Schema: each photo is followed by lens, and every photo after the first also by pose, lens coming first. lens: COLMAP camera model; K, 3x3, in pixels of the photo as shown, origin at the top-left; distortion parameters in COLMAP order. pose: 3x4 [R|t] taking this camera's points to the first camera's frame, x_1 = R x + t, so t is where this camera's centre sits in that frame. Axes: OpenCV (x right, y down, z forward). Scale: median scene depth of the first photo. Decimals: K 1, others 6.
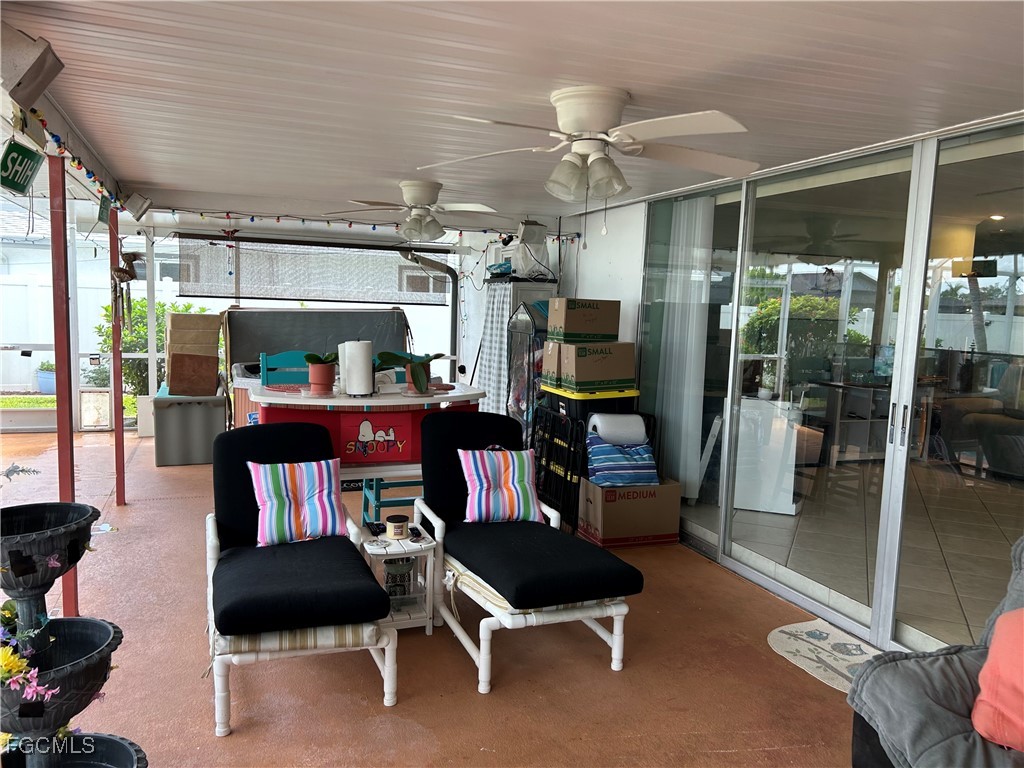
lens RADIAL K [[779.7, 0, 512.0], [0, 779.7, 384.0], [0, 0, 1]] dist [0.055903, -0.065221]
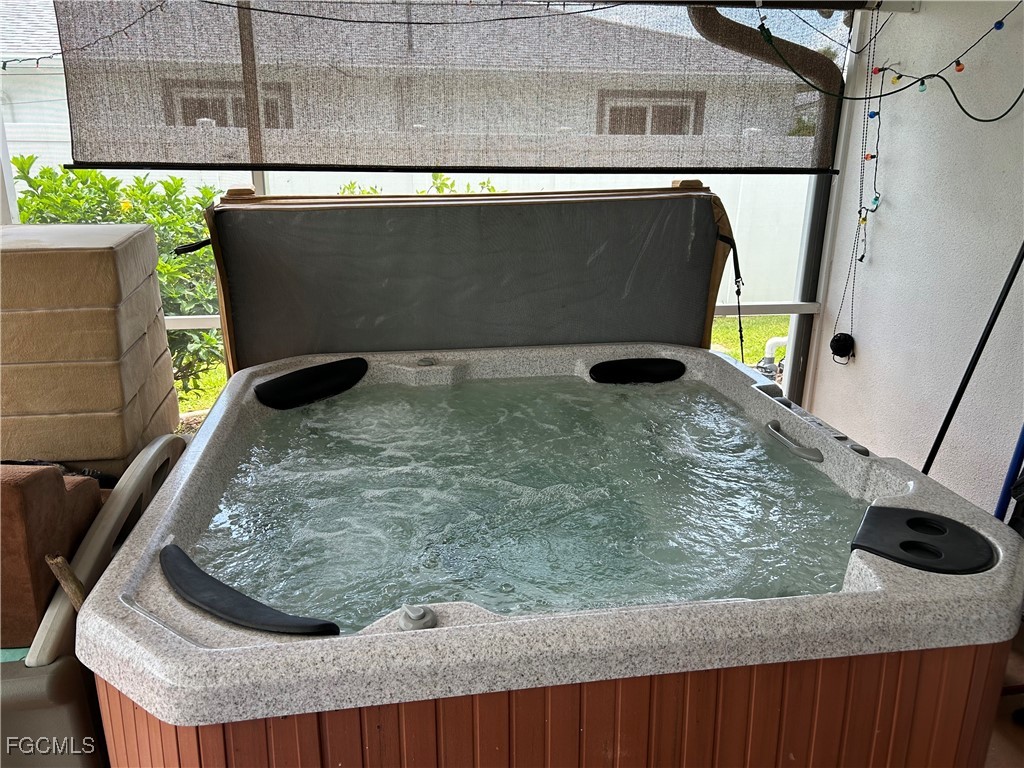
lens RADIAL K [[779.7, 0, 512.0], [0, 779.7, 384.0], [0, 0, 1]] dist [0.055903, -0.065221]
pose [[0.982283, 0.034031, -0.184288, -0.154943], [0.001534, 0.981881, 0.189491, -0.074866], [0.187397, -0.186416, 0.964433, 0.615761]]
